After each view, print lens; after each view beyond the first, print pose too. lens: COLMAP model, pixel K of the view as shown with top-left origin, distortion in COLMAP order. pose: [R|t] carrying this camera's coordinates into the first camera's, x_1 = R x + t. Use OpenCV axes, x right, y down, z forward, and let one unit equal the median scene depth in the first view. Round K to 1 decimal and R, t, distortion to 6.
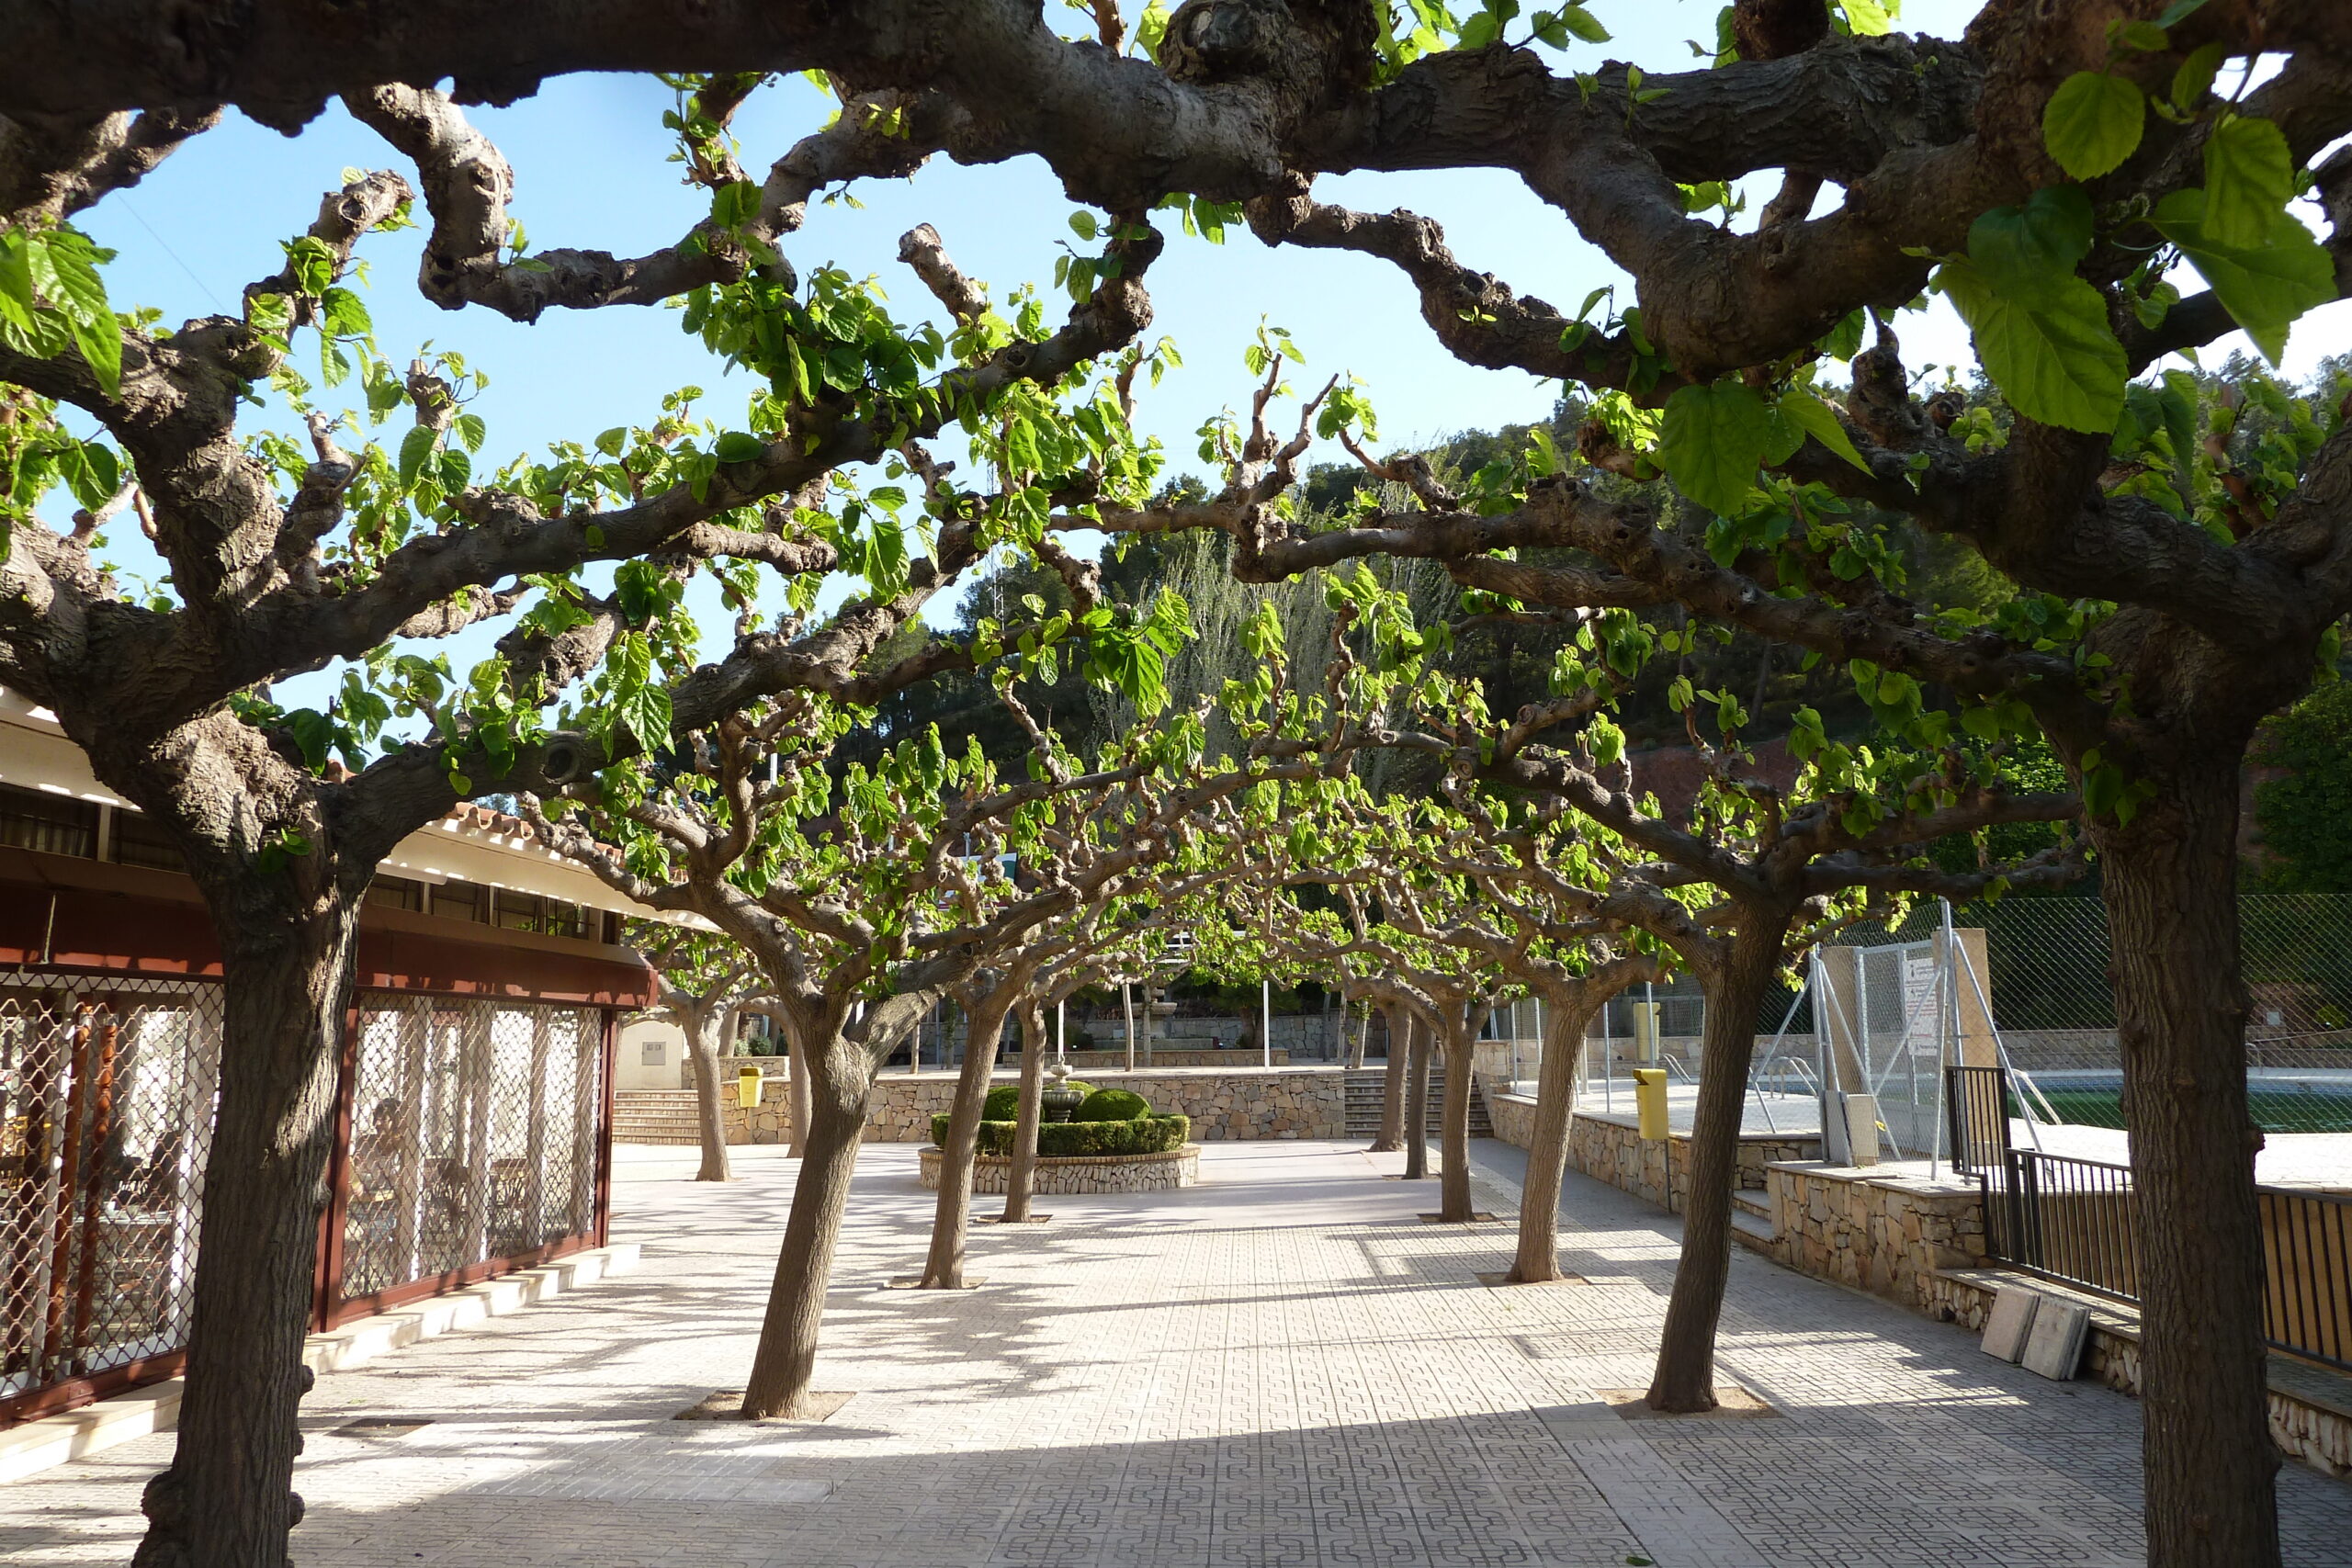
lens RADIAL K [[1750.9, 0, 1176.0], [0, 1750.9, 784.0], [0, 0, 1]] dist [-0.014227, -0.005143]
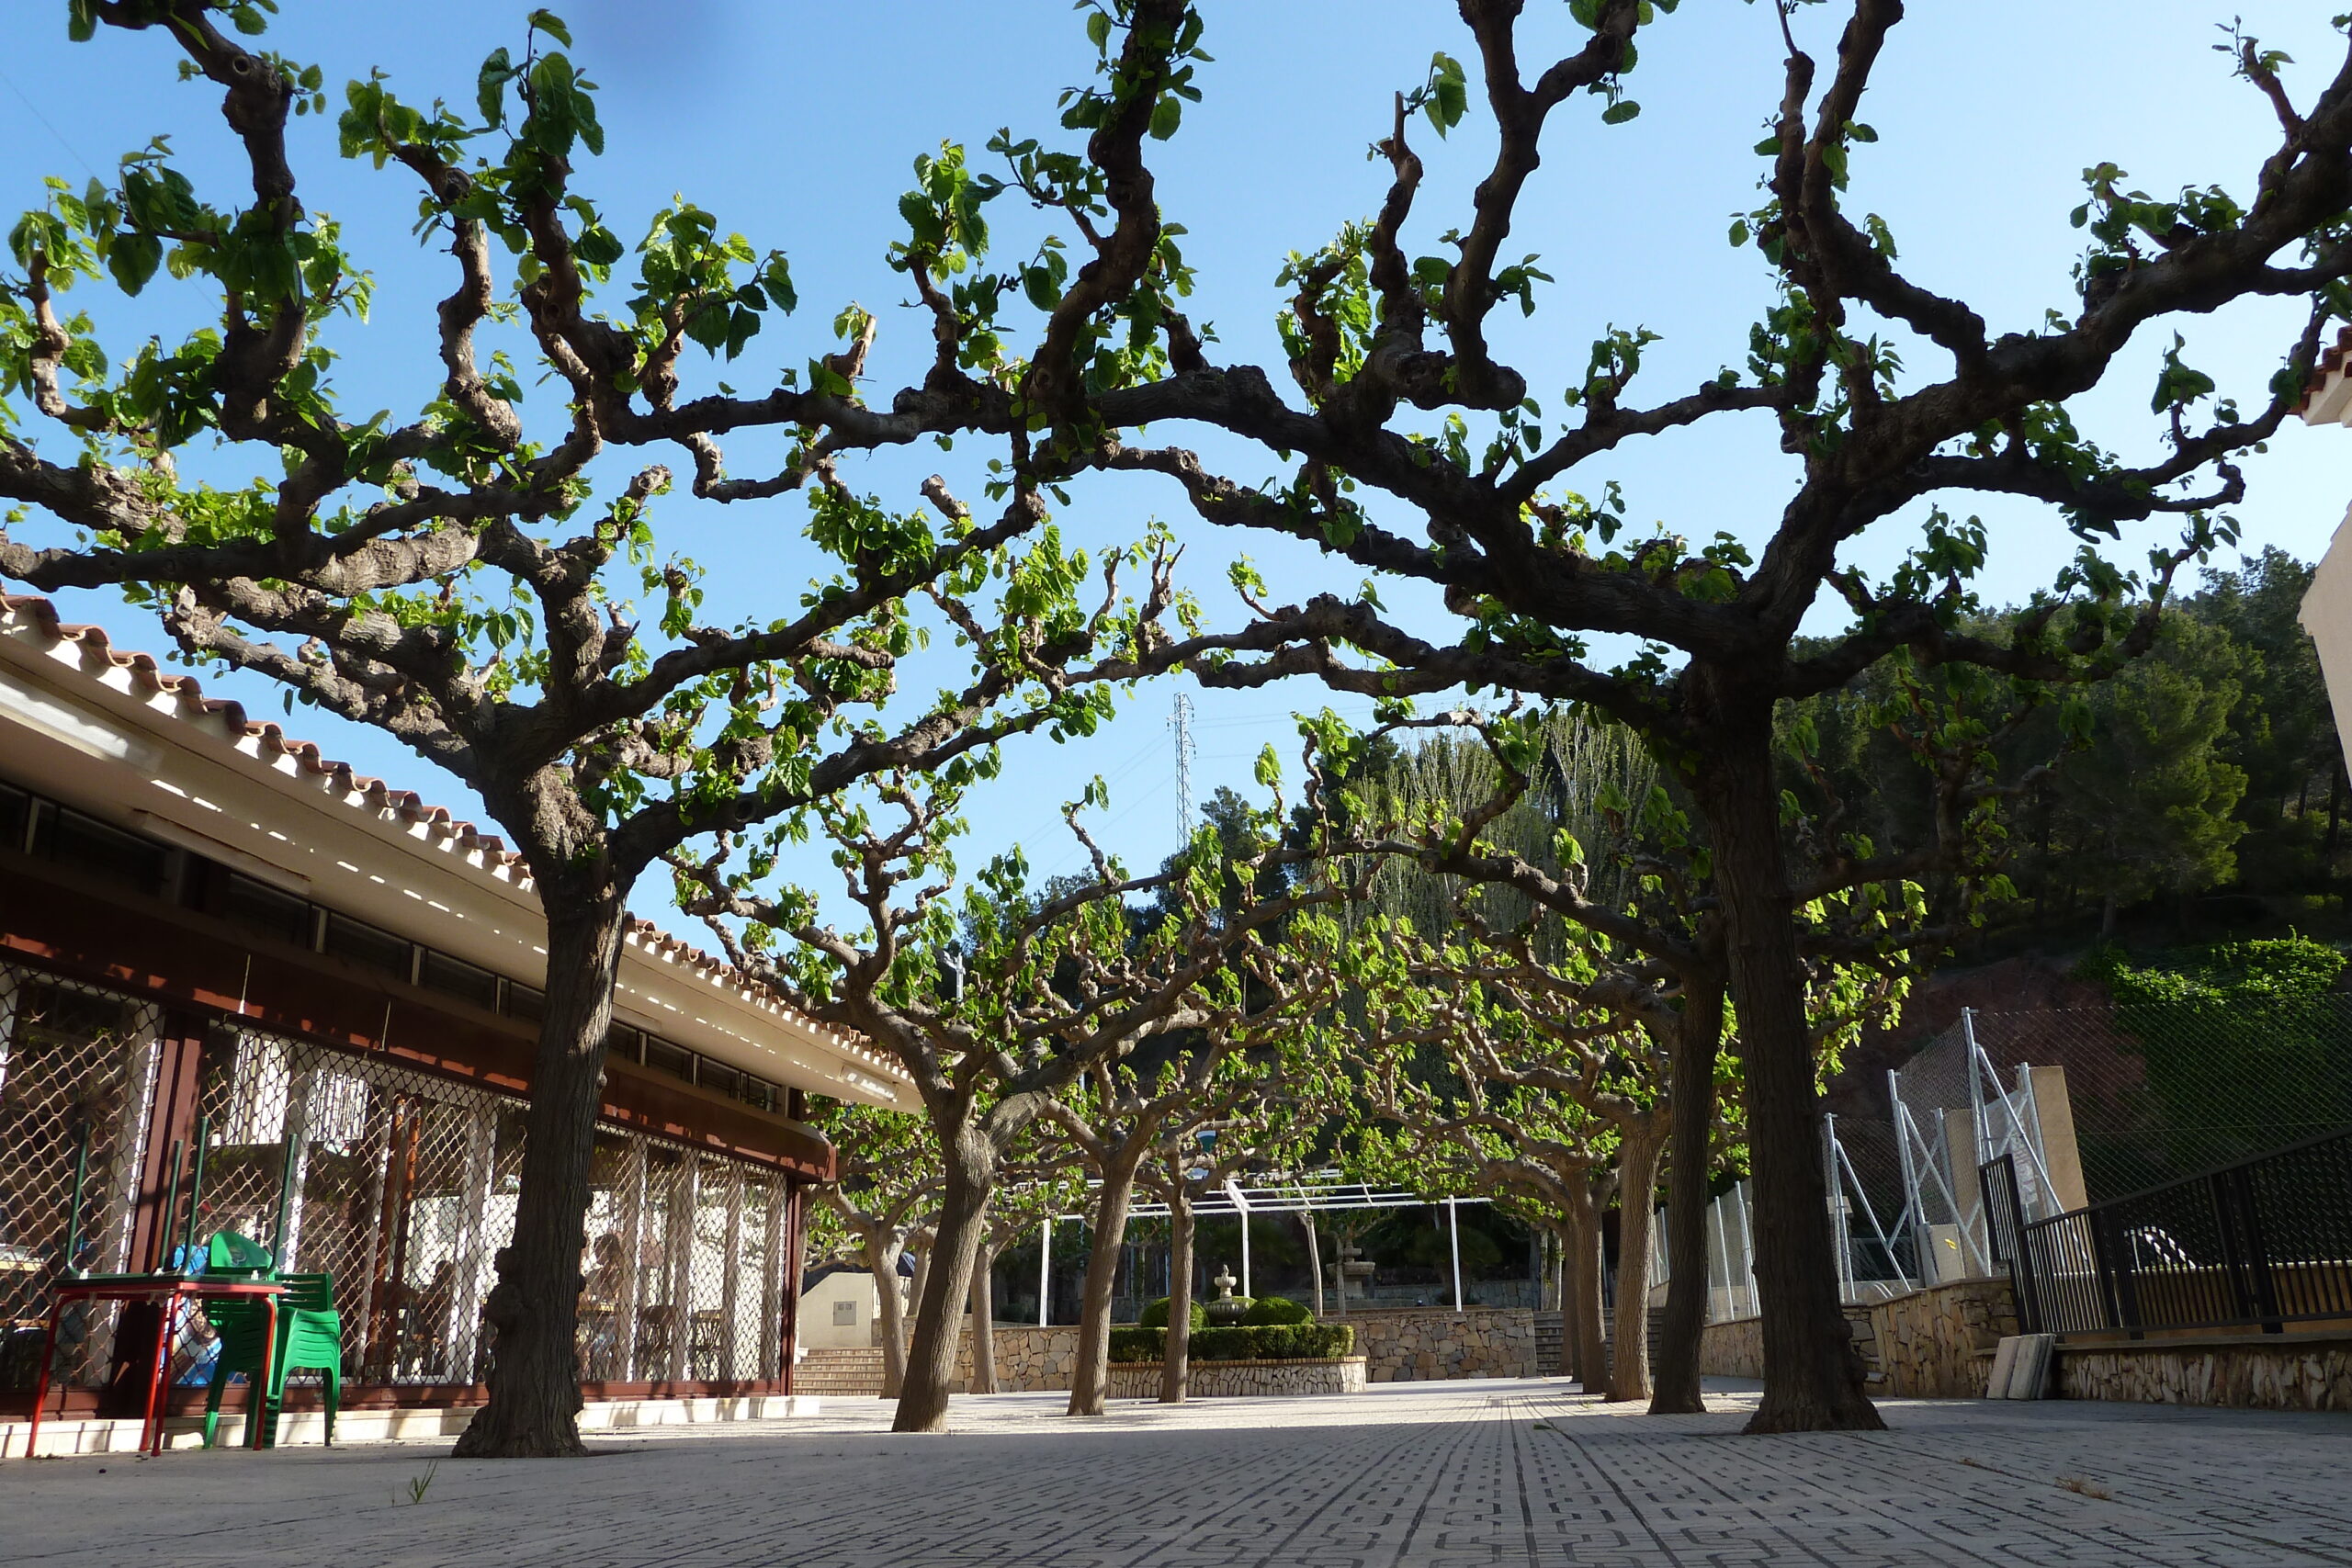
lens RADIAL K [[1890.0, 0, 1176.0], [0, 1890.0, 784.0], [0, 0, 1]] dist [0.035224, -0.082651]
pose [[0.991639, -0.055448, -0.116526, 0.272351], [0.036279, 0.986351, -0.160610, 0.278998], [0.123841, 0.155040, 0.980115, -0.736863]]
